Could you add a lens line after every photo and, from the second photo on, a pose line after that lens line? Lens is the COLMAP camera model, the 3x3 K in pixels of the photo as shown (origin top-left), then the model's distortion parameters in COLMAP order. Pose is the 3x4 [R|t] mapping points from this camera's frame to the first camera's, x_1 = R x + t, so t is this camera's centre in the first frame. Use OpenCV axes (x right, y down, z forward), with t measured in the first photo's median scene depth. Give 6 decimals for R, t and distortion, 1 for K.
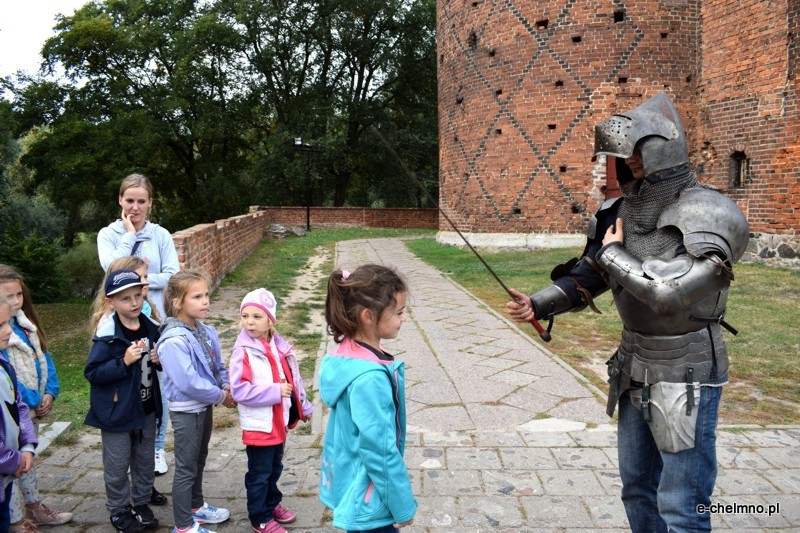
lens RADIAL K [[627.1, 0, 413.0], [0, 627.1, 266.4], [0, 0, 1]] dist [-0.095569, 0.022742]
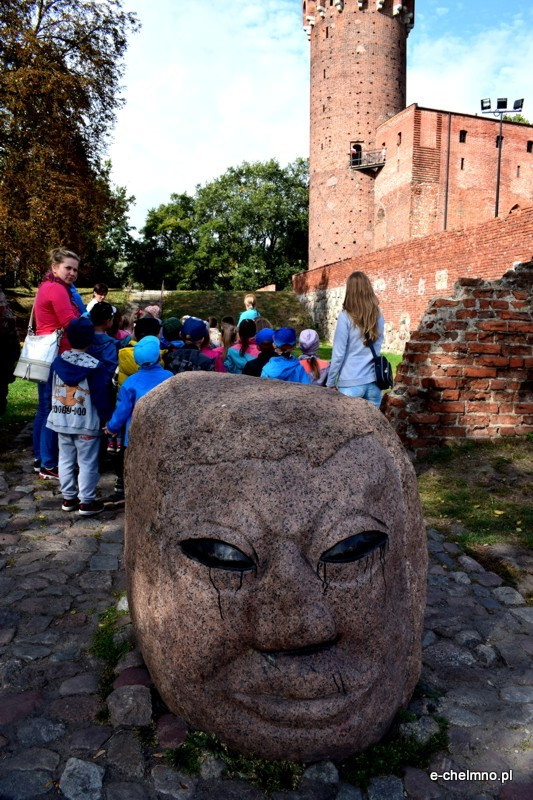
lens RADIAL K [[627.1, 0, 266.6], [0, 627.1, 399.9], [0, 0, 1]] dist [-0.095569, 0.022742]
pose [[0.999815, 0.018971, -0.003053, -0.210021], [-0.018932, 0.999746, 0.012251, 0.584128], [0.003285, -0.012191, 0.999920, -3.068349]]
